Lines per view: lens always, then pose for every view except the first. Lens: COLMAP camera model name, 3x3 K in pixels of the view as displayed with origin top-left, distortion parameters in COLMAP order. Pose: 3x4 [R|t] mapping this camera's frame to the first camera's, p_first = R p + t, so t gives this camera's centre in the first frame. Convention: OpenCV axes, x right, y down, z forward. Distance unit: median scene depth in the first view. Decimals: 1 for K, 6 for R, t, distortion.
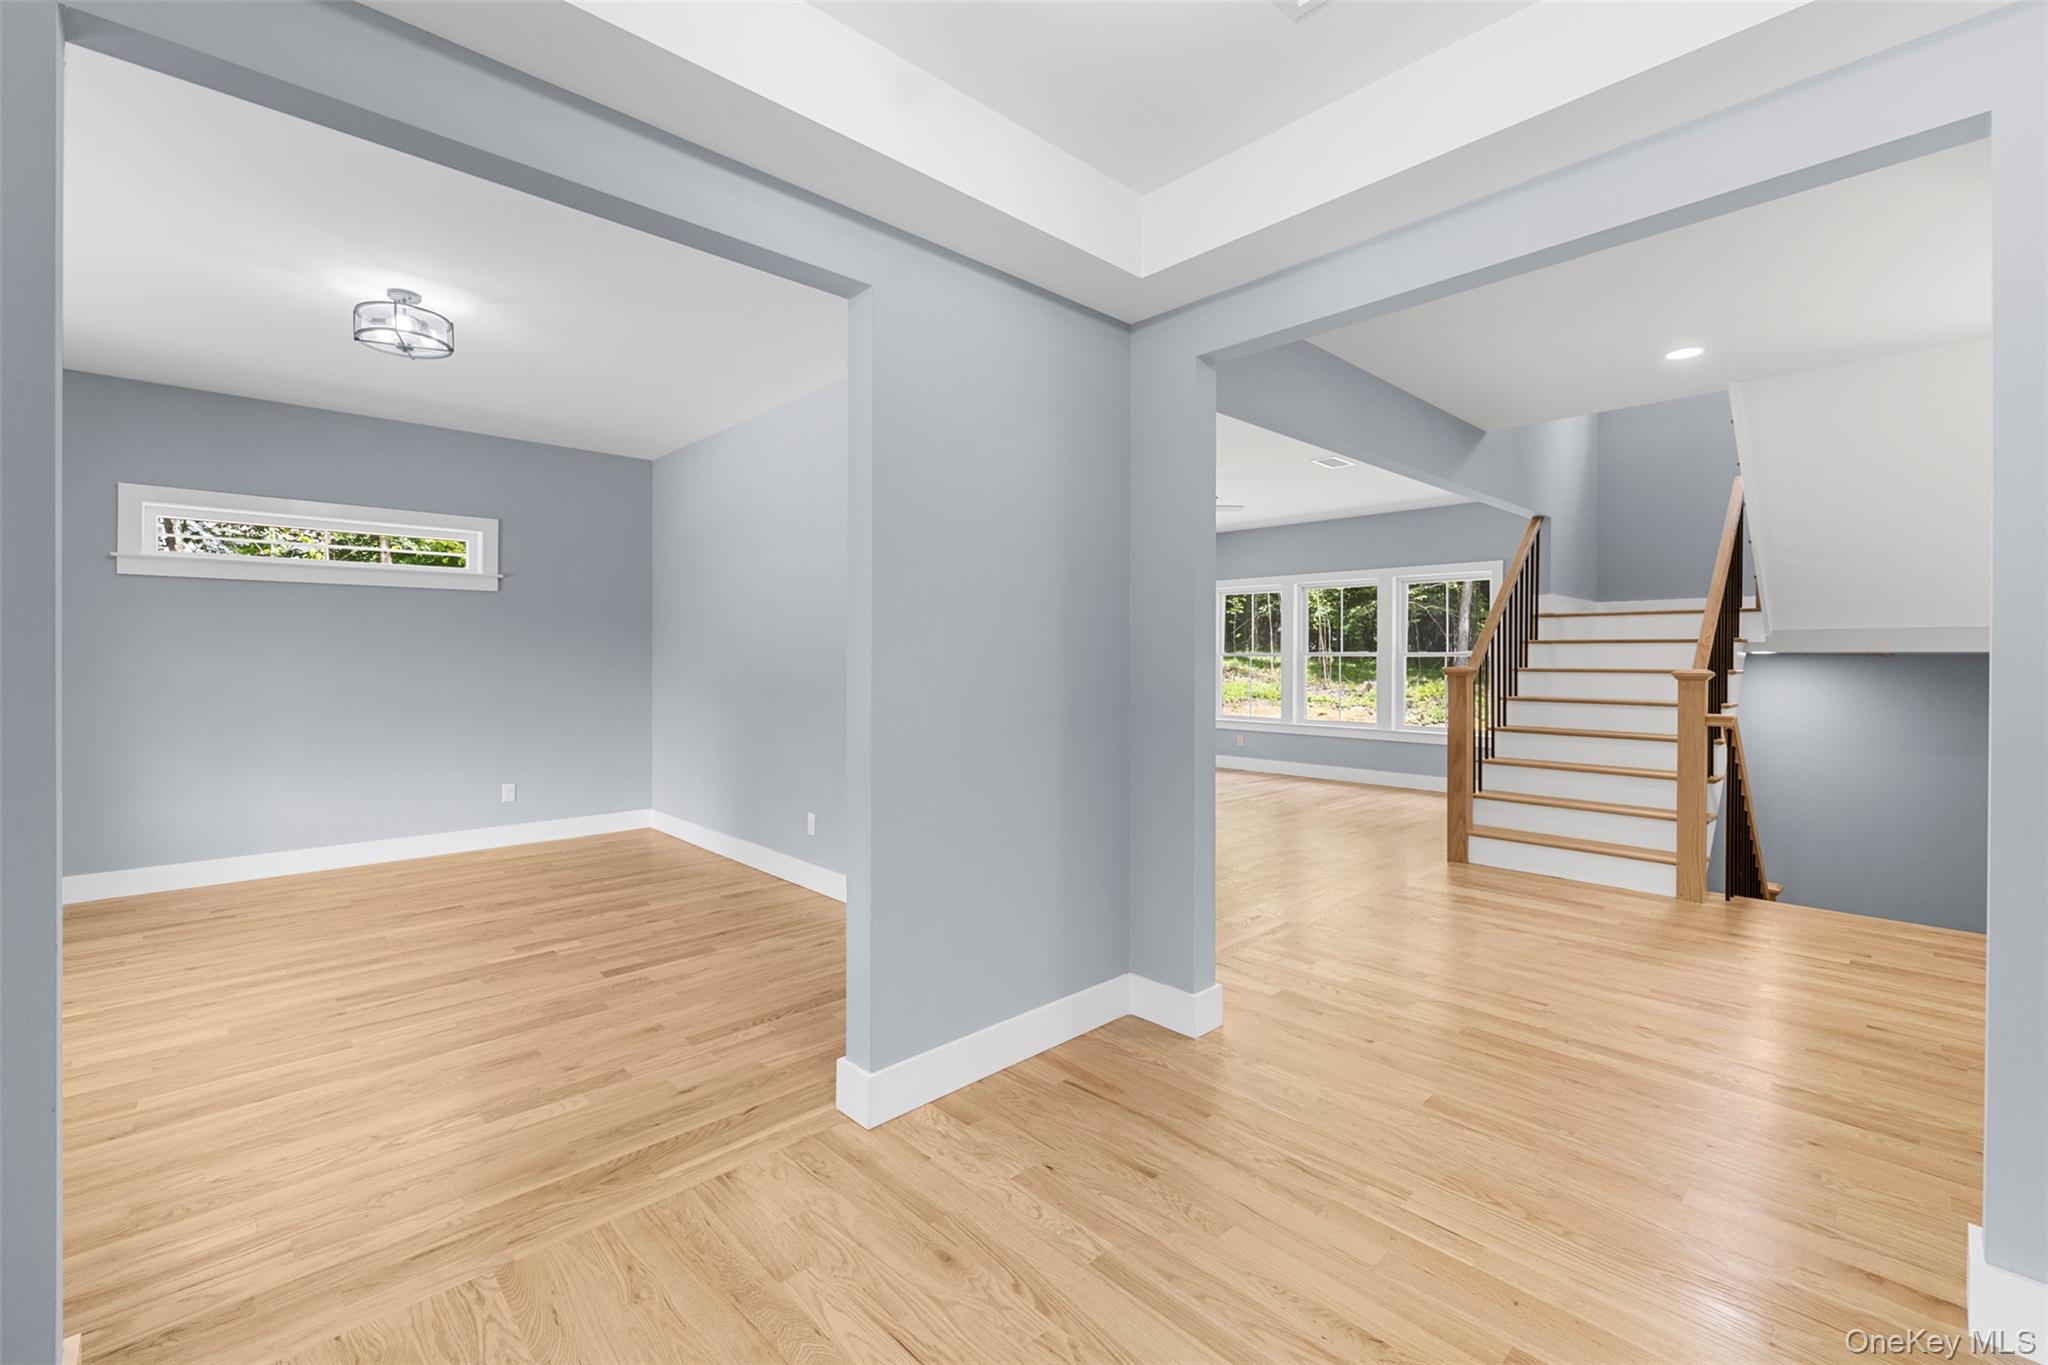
lens RADIAL K [[863.4, 0, 1034.4], [0, 863.4, 657.4], [0, 0, 1]] dist [-0.001530, 0.000027]
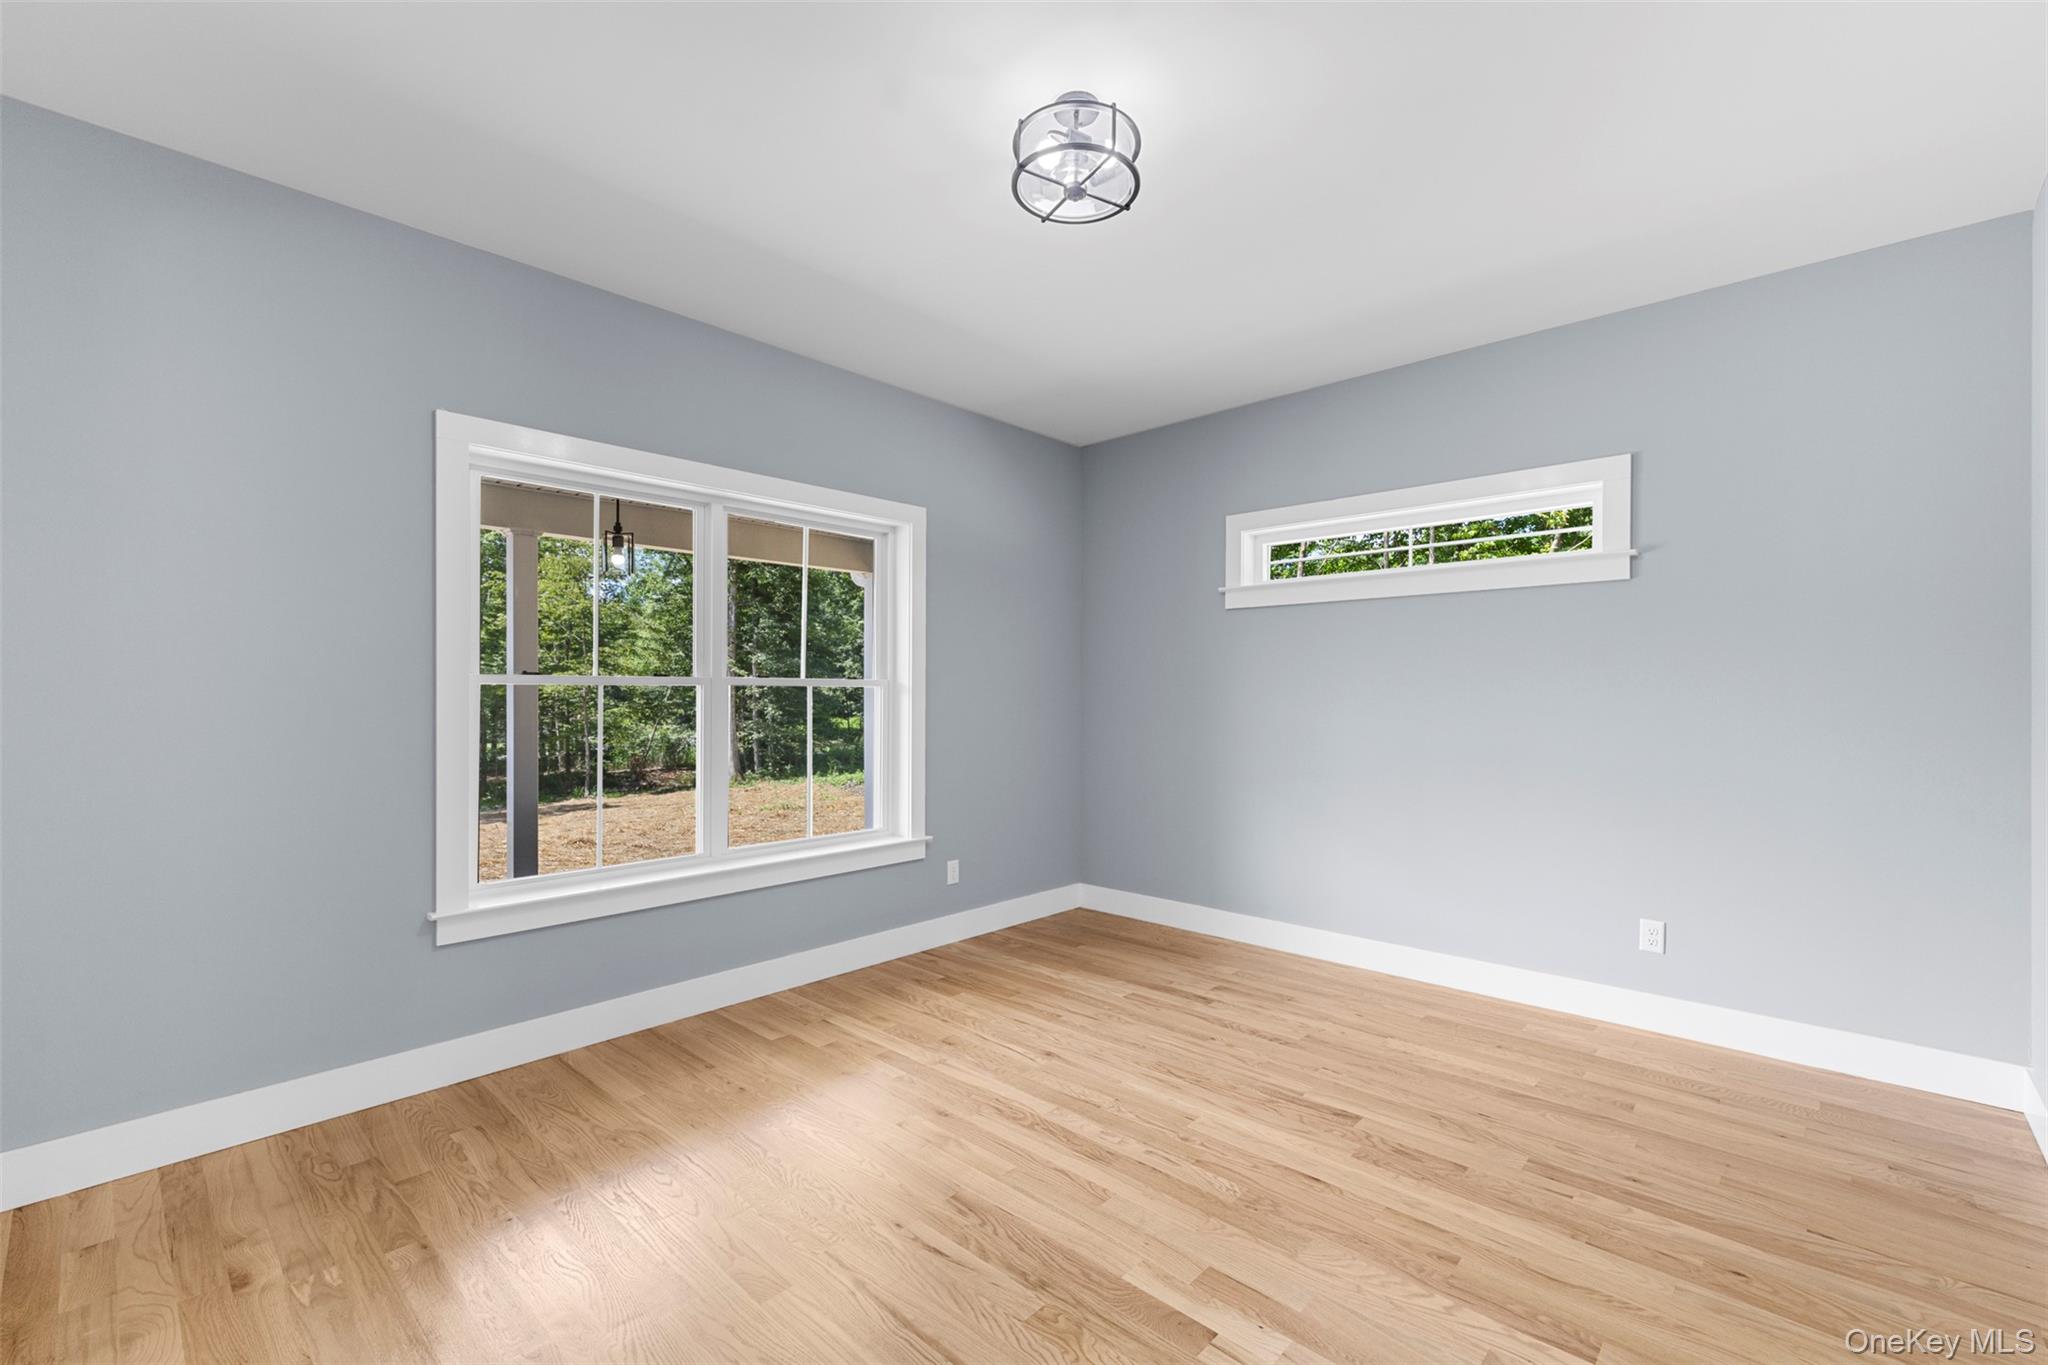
lens RADIAL K [[872.4, 0, 1024.0], [0, 872.4, 682.5], [0, 0, 1]] dist [-0.002048, -0.000079]
pose [[0.053913, -0.012085, -0.998473, -0.111918], [0.002831, 0.999925, -0.011950, -0.001862], [0.998542, -0.002183, 0.053943, 1.022377]]
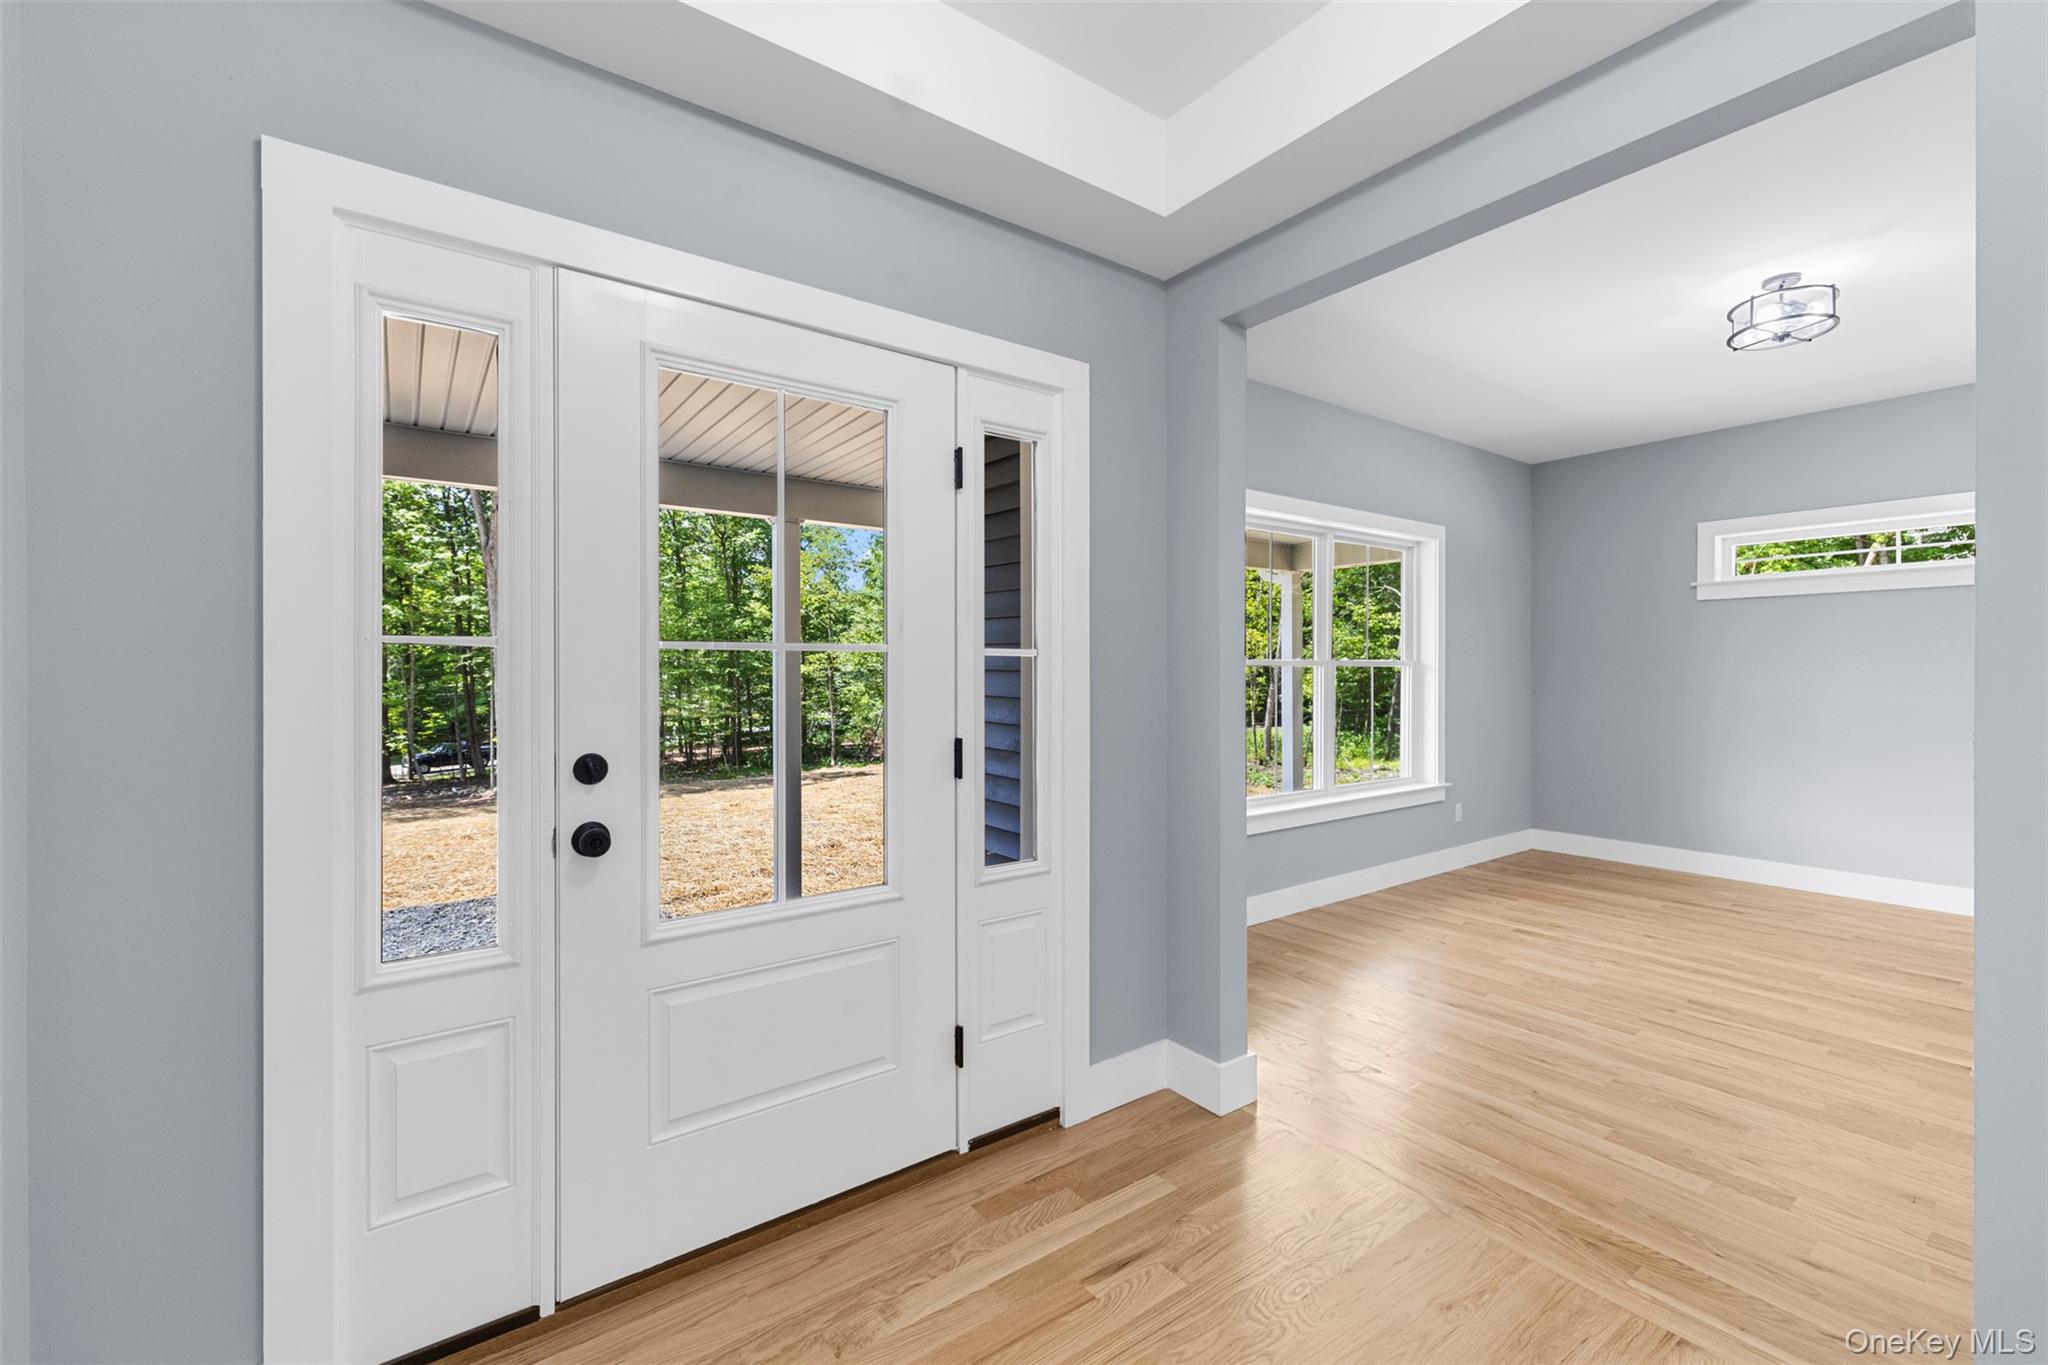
lens RADIAL K [[861.6, 0, 1030.8], [0, 861.6, 669.8], [0, 0, 1]] dist [0.002641, 0.000216]
pose [[-0.130086, -0.002076, -0.991501, 0.332640], [0.007137, 0.999970, -0.003030, -0.006312], [0.991477, -0.007471, -0.130067, 0.349829]]
